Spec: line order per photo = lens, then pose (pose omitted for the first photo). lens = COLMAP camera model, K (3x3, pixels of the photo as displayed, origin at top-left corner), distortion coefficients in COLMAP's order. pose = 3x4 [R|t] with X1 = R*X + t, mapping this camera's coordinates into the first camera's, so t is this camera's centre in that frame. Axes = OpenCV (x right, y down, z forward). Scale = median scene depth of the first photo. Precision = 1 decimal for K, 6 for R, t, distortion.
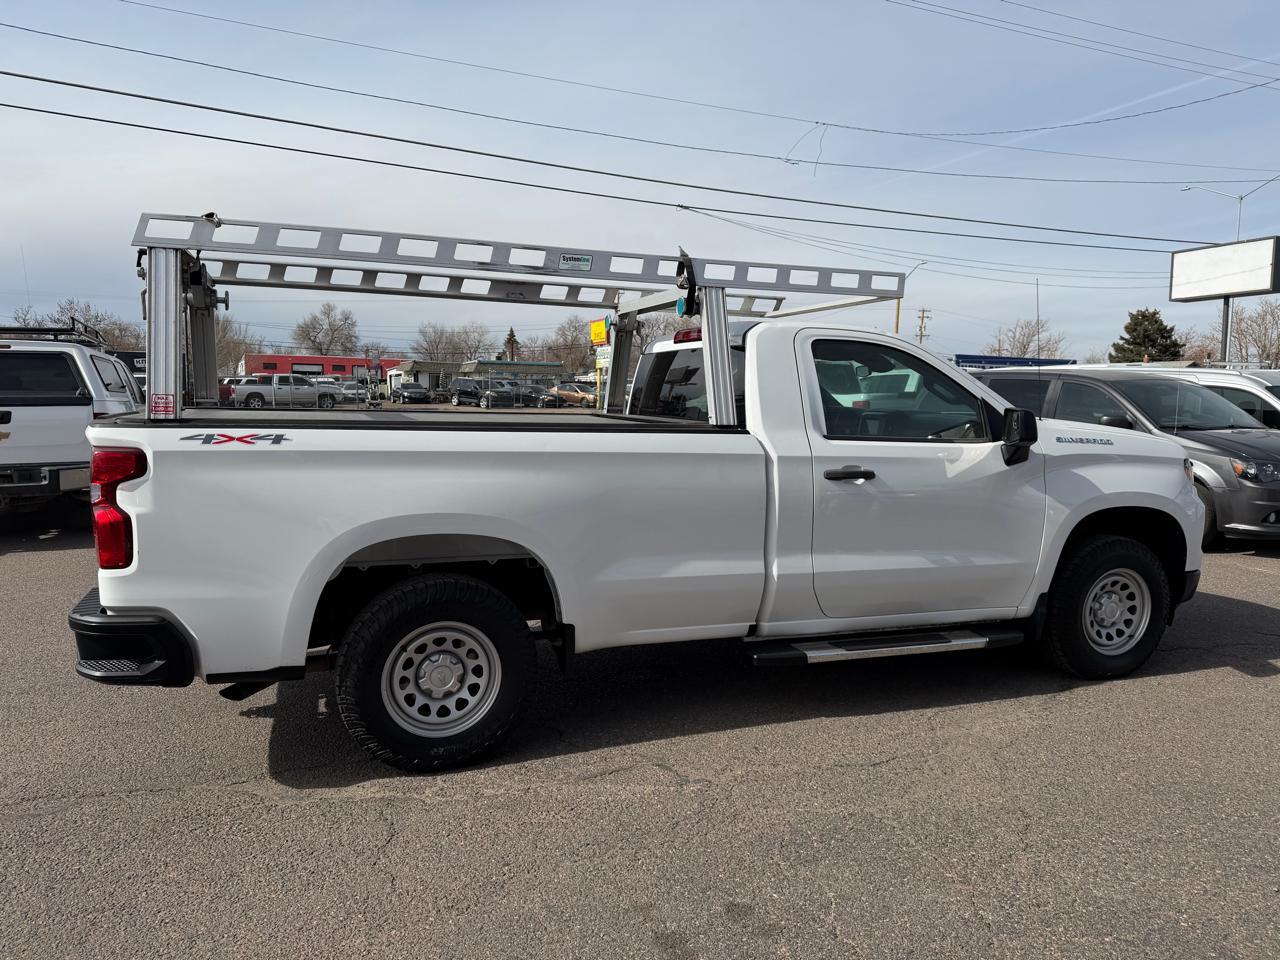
lens RADIAL K [[900.3, 0, 627.9], [0, 900.3, 474.2], [0, 0, 1]] dist [0.030479, -0.003181]
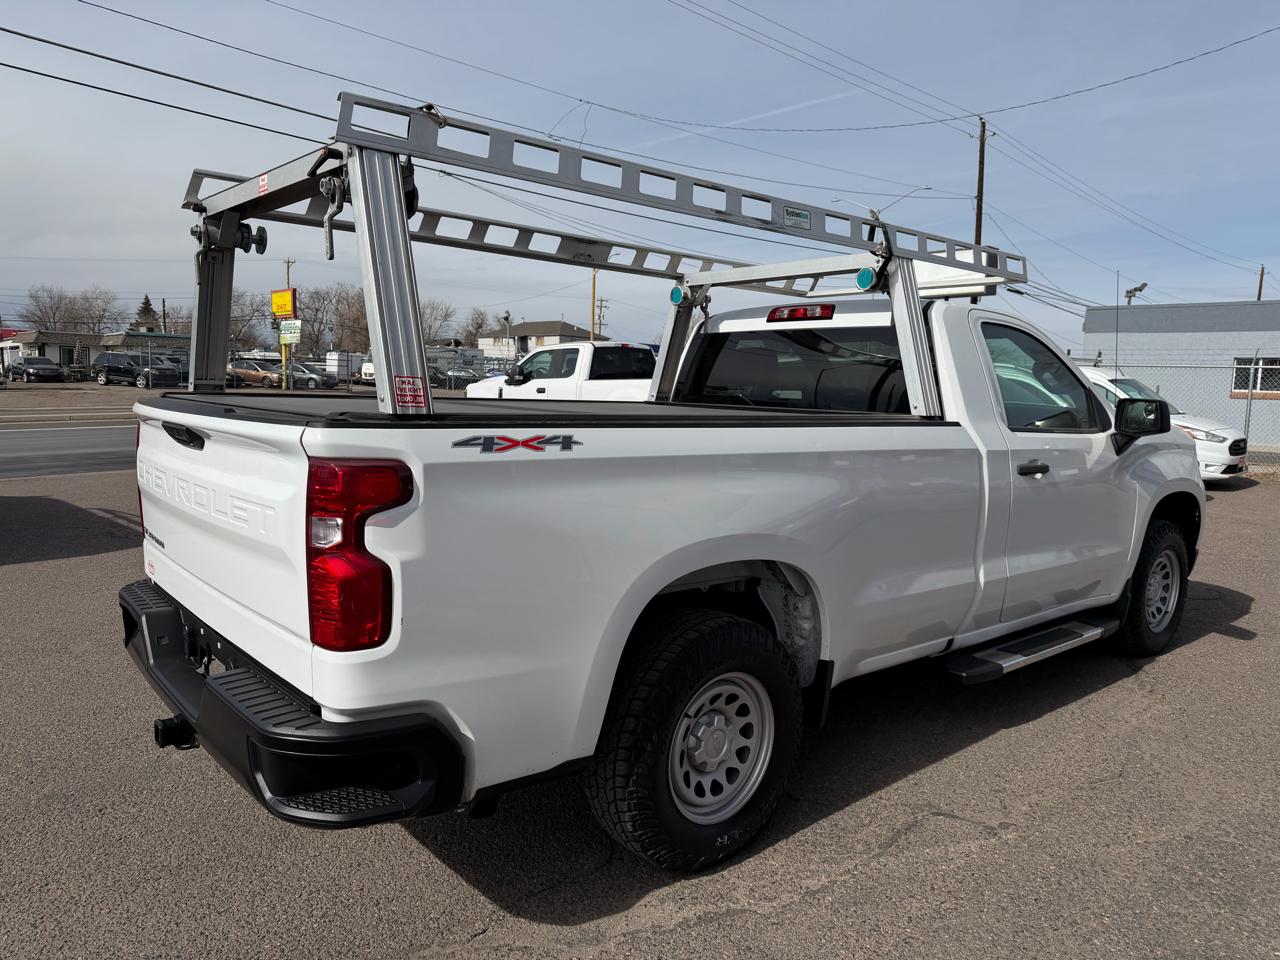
lens RADIAL K [[905.0, 0, 640.0], [0, 905.0, 480.0], [0, 0, 1]] dist [0.026154, -0.004552]
pose [[0.936971, -0.028832, 0.348216, -0.463775], [0.019925, 0.999377, 0.029135, -0.023209], [-0.348839, -0.020360, 0.936961, 0.258305]]
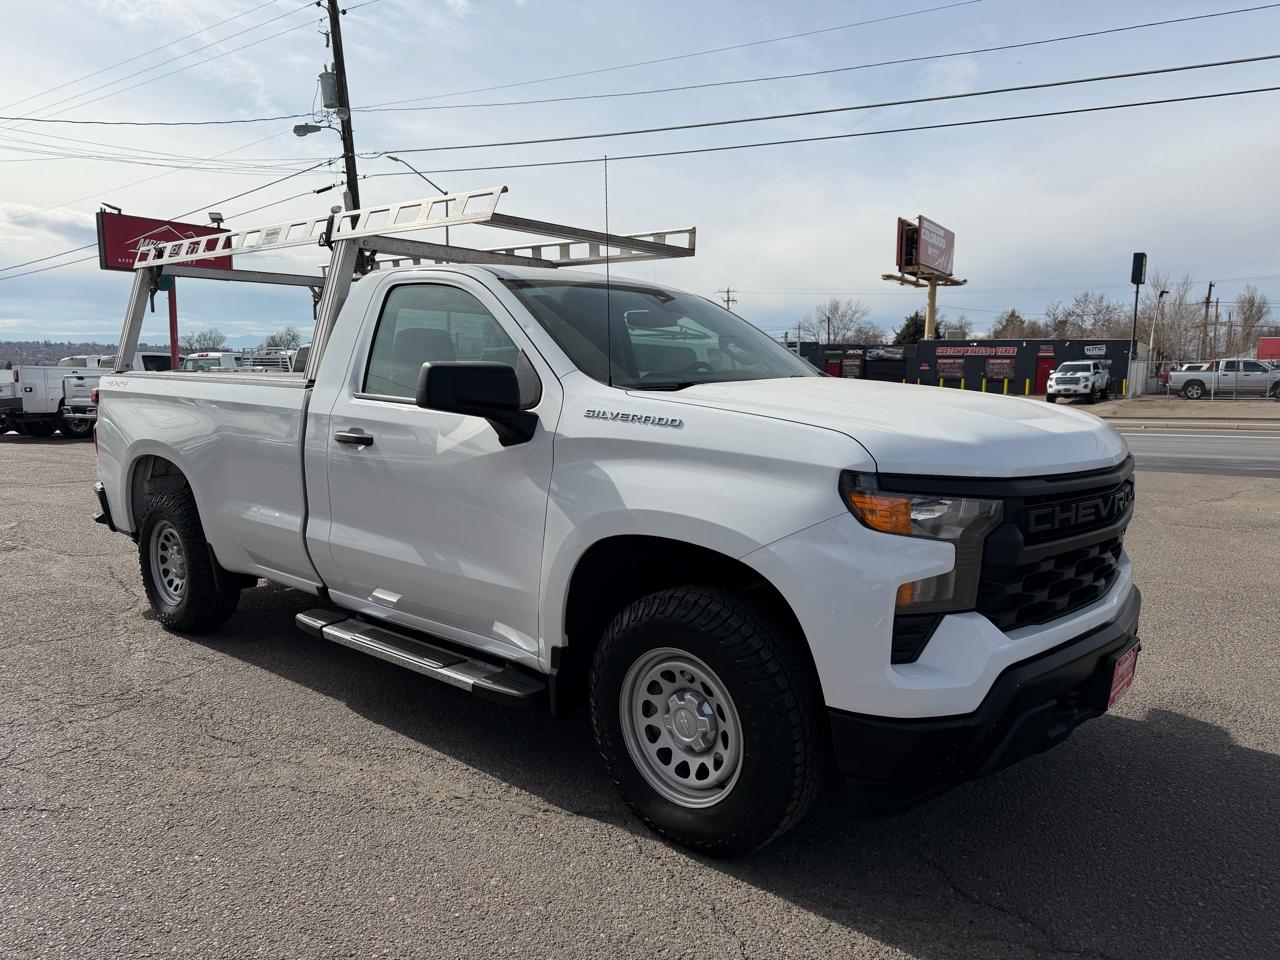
lens RADIAL K [[905.0, 0, 640.0], [0, 905.0, 480.0], [0, 0, 1]] dist [0.026154, -0.004552]
pose [[0.496504, 0.097369, -0.862556, 1.159364], [-0.083587, 0.994434, 0.064142, -0.039624], [0.864001, 0.040252, 0.501879, 0.797887]]
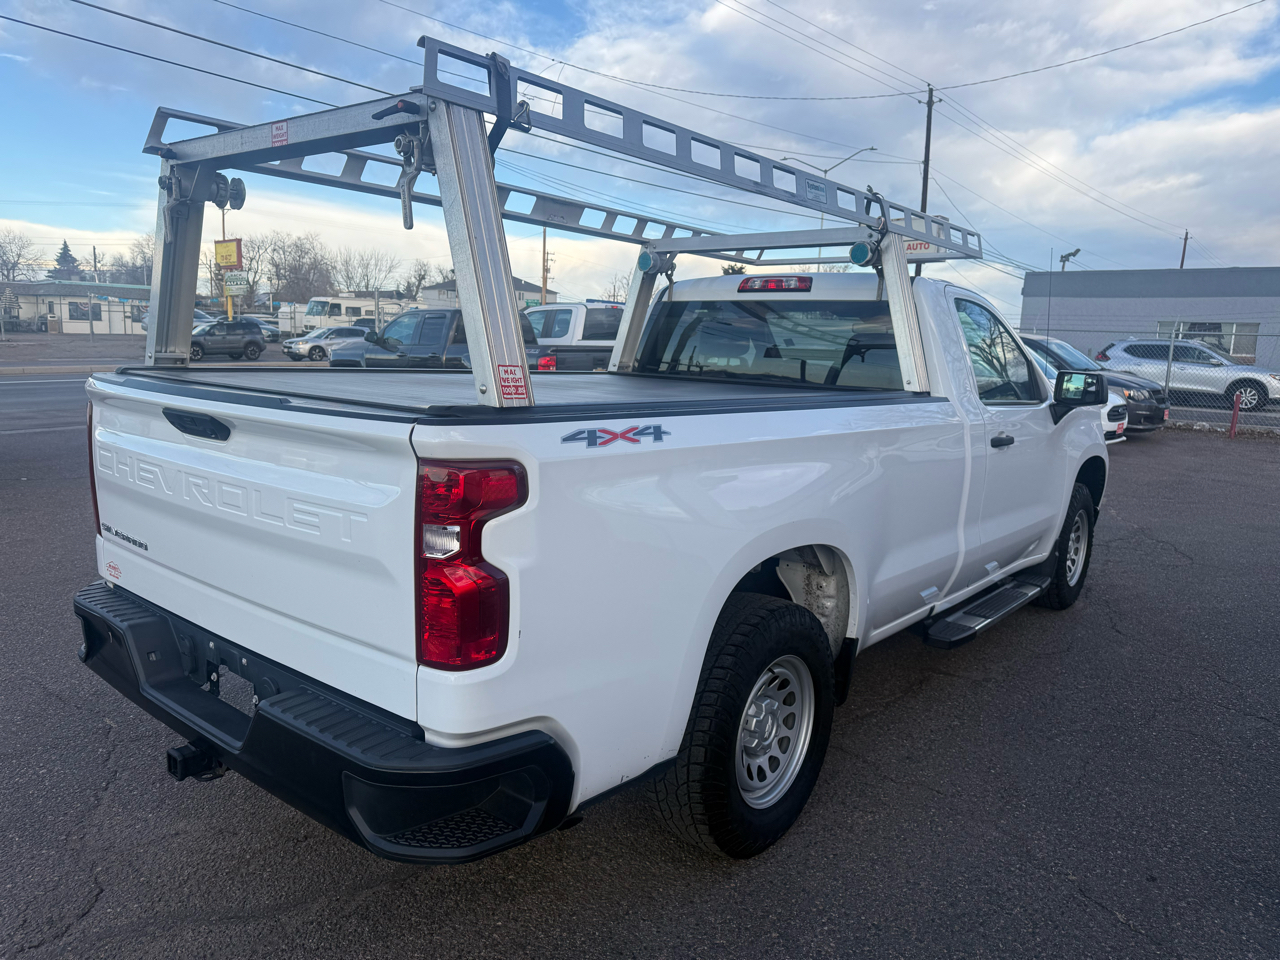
lens RADIAL K [[917.7, 0, 662.4], [0, 917.7, 479.9], [0, 0, 1]] dist [0.006453, -0.003806]
pose [[0.852022, -0.062435, 0.519770, -0.588451], [0.024288, 0.996508, 0.079887, -0.045788], [-0.522943, -0.055442, 0.850563, 0.343616]]
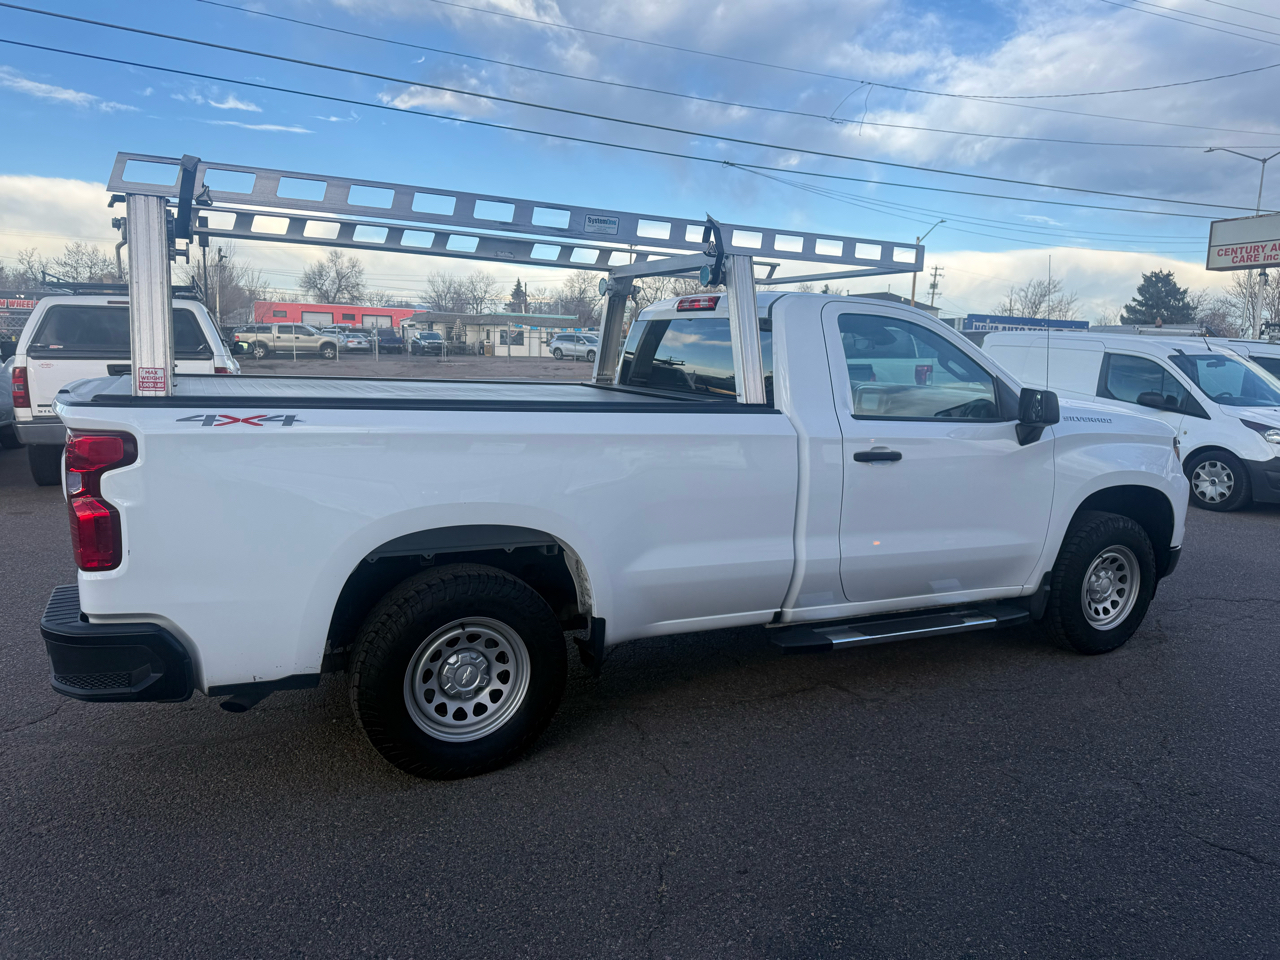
lens RADIAL K [[905.0, 0, 640.0], [0, 905.0, 480.0], [0, 0, 1]] dist [0.026154, -0.004552]
pose [[0.992706, 0.000252, 0.120564, -0.123778], [-0.006977, 0.998442, 0.055359, -0.025834], [-0.120362, -0.055796, 0.991161, 0.064639]]
